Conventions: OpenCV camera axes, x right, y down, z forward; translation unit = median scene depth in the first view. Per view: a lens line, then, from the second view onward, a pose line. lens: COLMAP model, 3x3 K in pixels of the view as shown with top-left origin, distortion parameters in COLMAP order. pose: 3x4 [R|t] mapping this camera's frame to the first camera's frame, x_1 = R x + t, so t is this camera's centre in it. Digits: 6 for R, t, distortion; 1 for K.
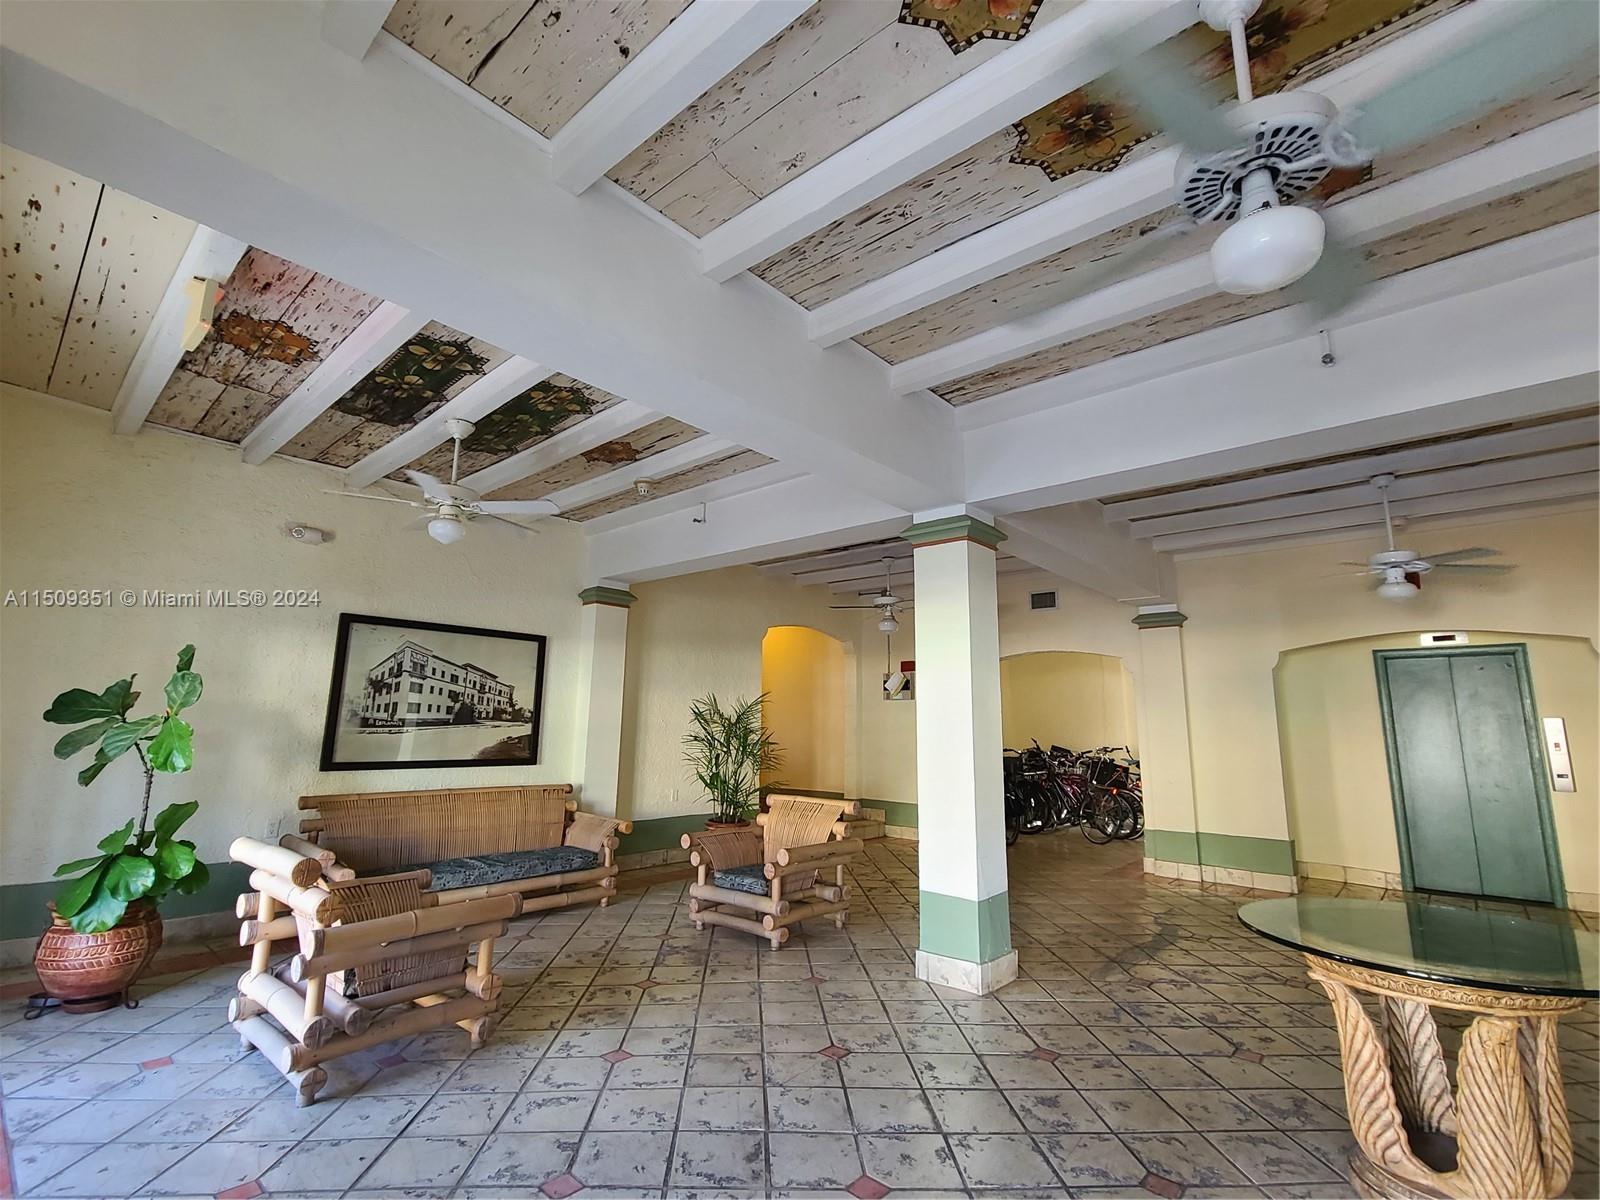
lens RADIAL K [[717.8, 0, 798.2], [0, 717.8, 598.5], [0, 0, 1]] dist [-0.001258, -0.001442]
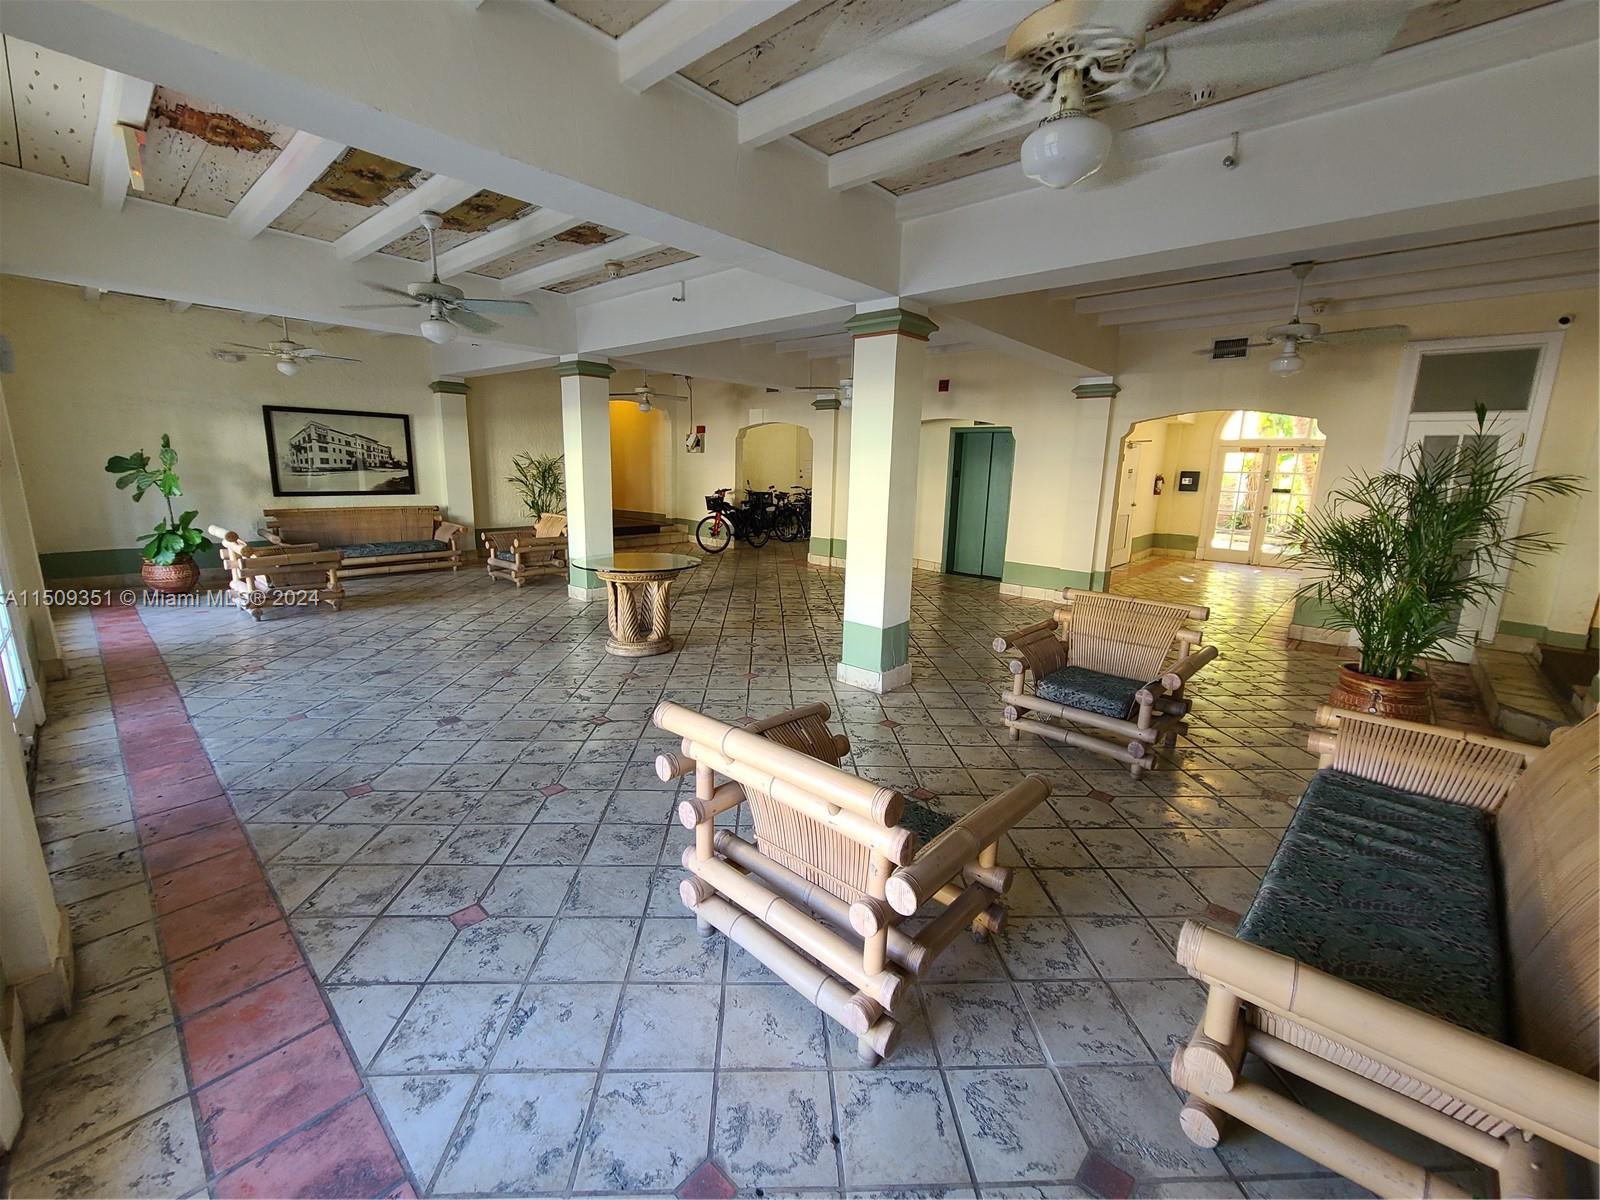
lens RADIAL K [[672.8, 0, 835.3], [0, 672.8, 589.8], [0, 0, 1]] dist [0.004103, -0.001107]
pose [[0.999882, 0.012833, -0.008441, 0.773374], [-0.008945, 0.933216, 0.359205, -0.165104], [0.012487, -0.359087, 0.933221, -0.662201]]
